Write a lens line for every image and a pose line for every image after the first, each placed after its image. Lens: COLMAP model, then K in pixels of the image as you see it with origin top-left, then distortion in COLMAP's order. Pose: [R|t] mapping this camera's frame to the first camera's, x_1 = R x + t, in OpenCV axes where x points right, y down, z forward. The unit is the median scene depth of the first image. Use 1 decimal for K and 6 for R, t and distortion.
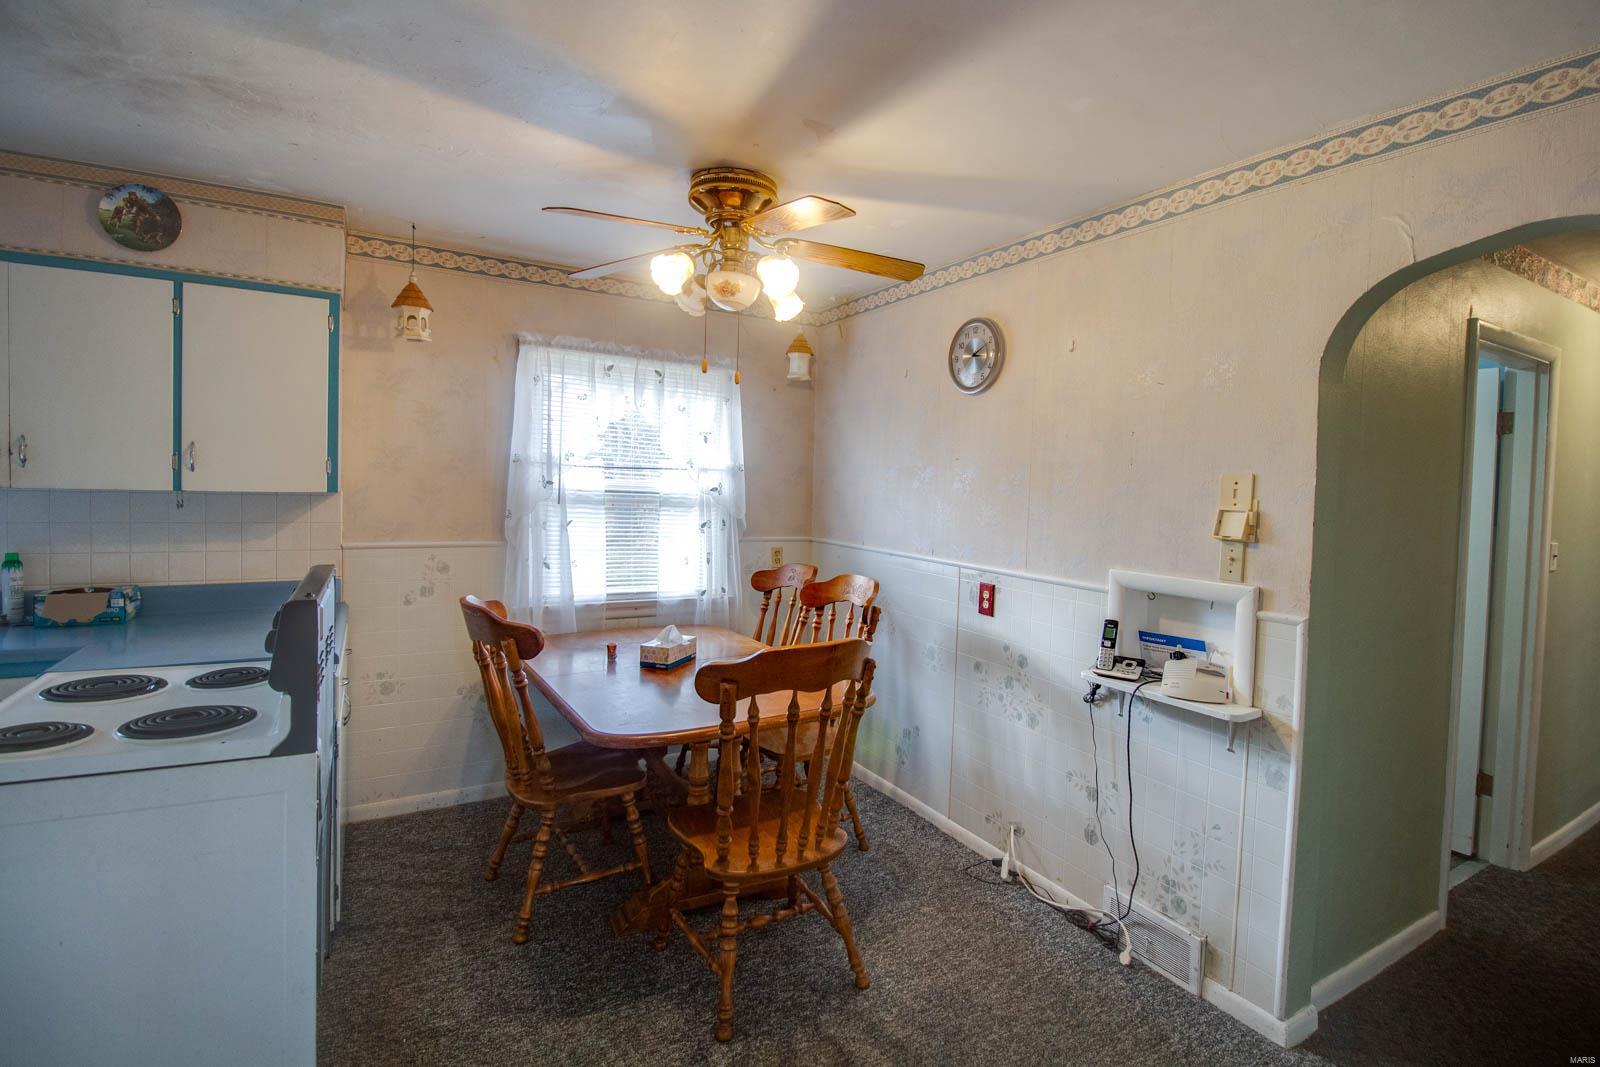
lens RADIAL K [[757.9, 0, 806.9], [0, 757.9, 512.0], [0, 0, 1]] dist [-0.000506, -0.018711]
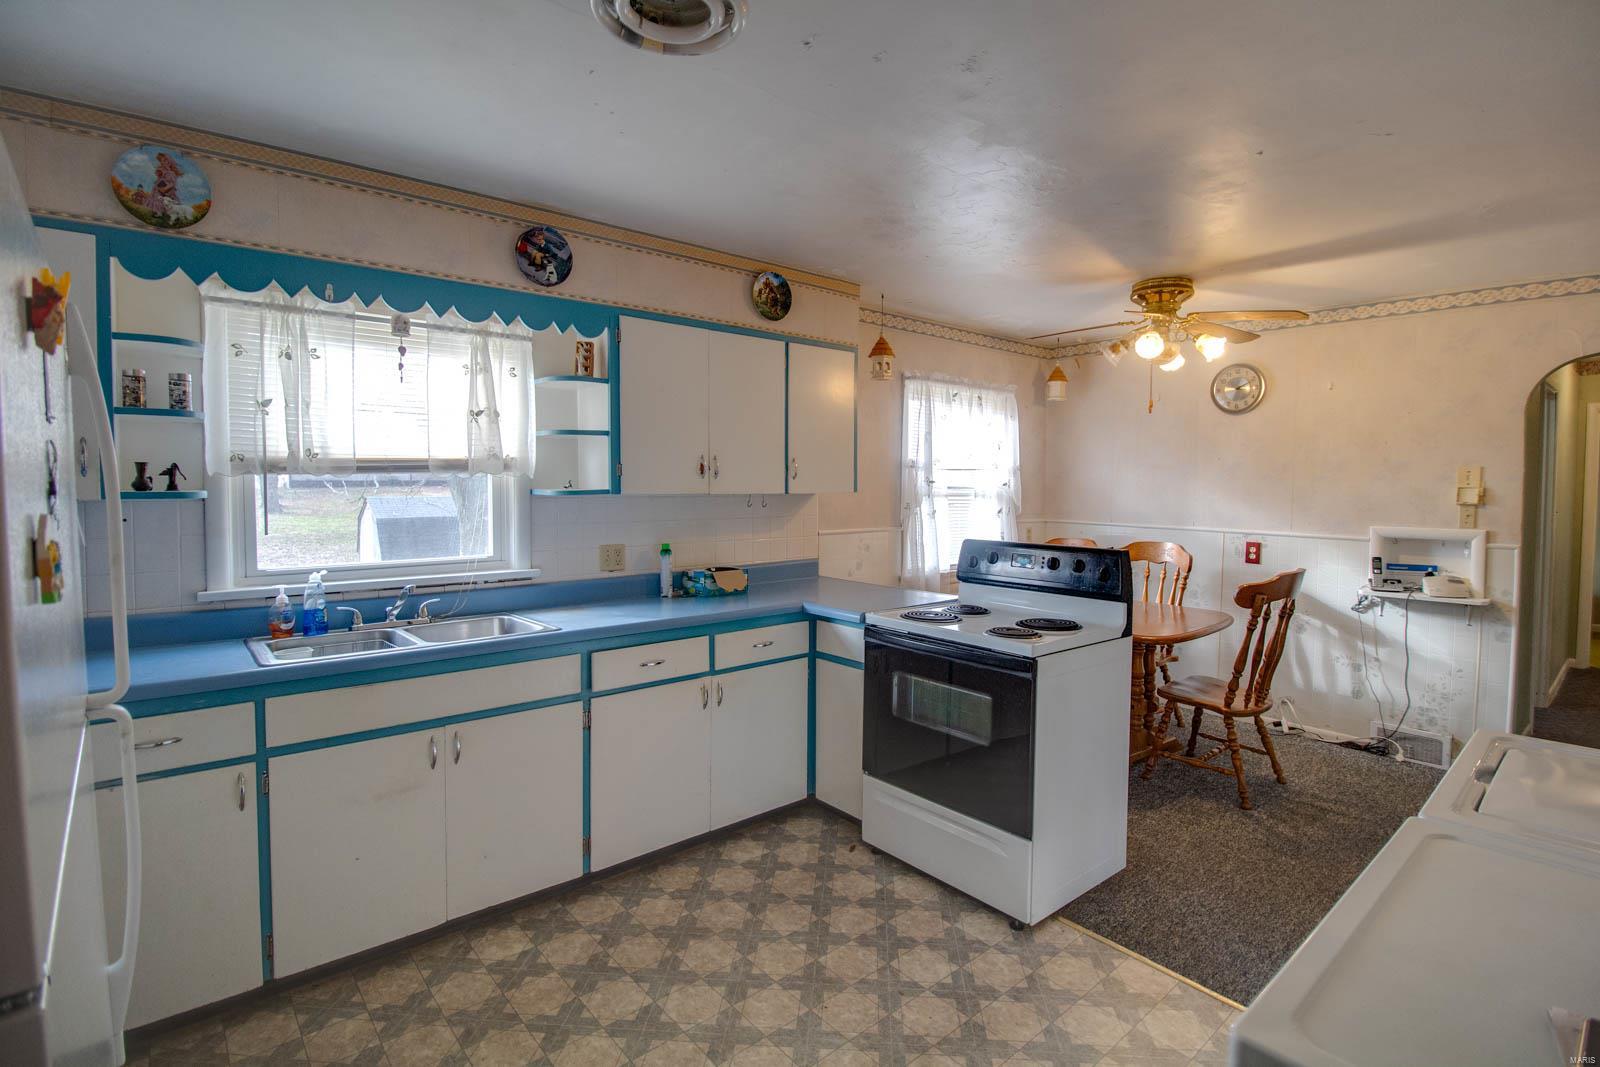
lens RADIAL K [[757.9, 0, 806.9], [0, 757.9, 512.0], [0, 0, 1]] dist [-0.000506, -0.018711]
pose [[0.986006, -0.031461, 0.163715, -1.069662], [0.030195, 0.999492, 0.010214, -0.008038], [-0.163953, -0.005128, 0.986455, -0.397028]]
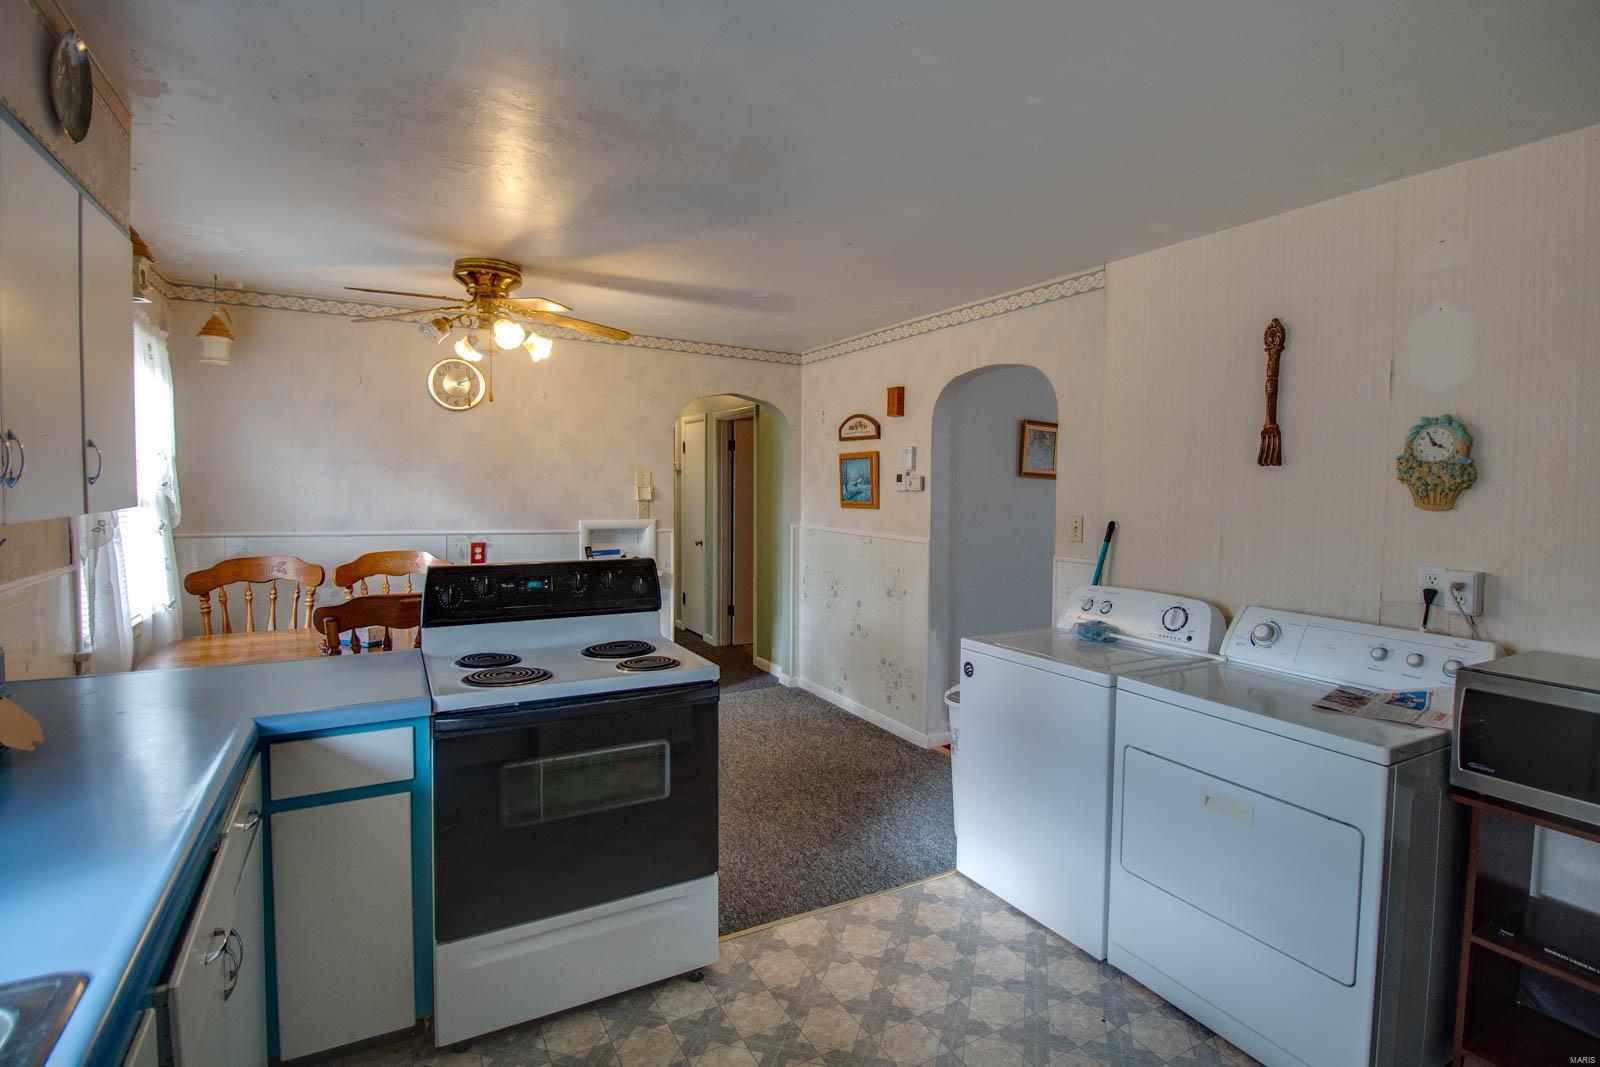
lens RADIAL K [[785.0, 0, 811.7], [0, 785.0, 521.3], [0, 0, 1]] dist [0.001225, -0.011340]
pose [[0.024765, -0.079577, 0.996521, -1.561105], [0.021351, 0.996641, 0.079056, -0.066580], [-0.999465, 0.019319, 0.026380, 0.379347]]
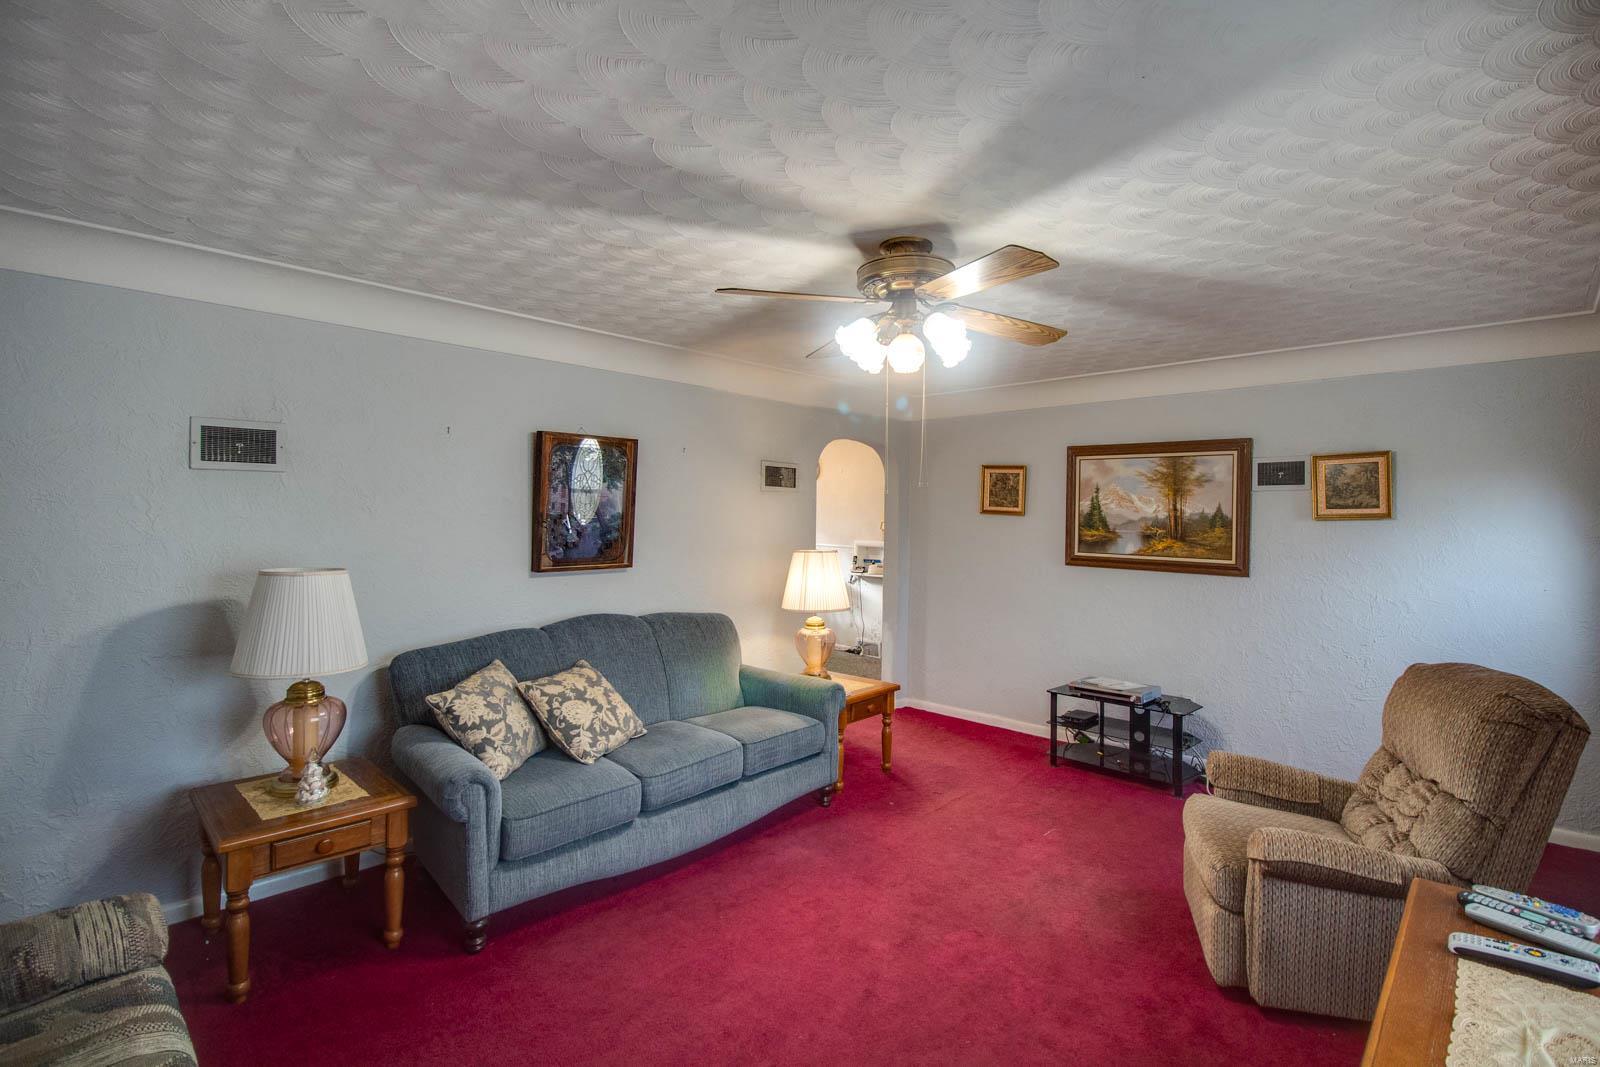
lens RADIAL K [[757.9, 0, 806.9], [0, 757.9, 512.0], [0, 0, 1]] dist [-0.000506, -0.018711]
pose [[0.963700, -0.017760, 0.266395, -0.680462], [0.025715, 0.999321, -0.026402, 0.032879], [-0.265745, 0.032294, 0.963502, -2.139251]]
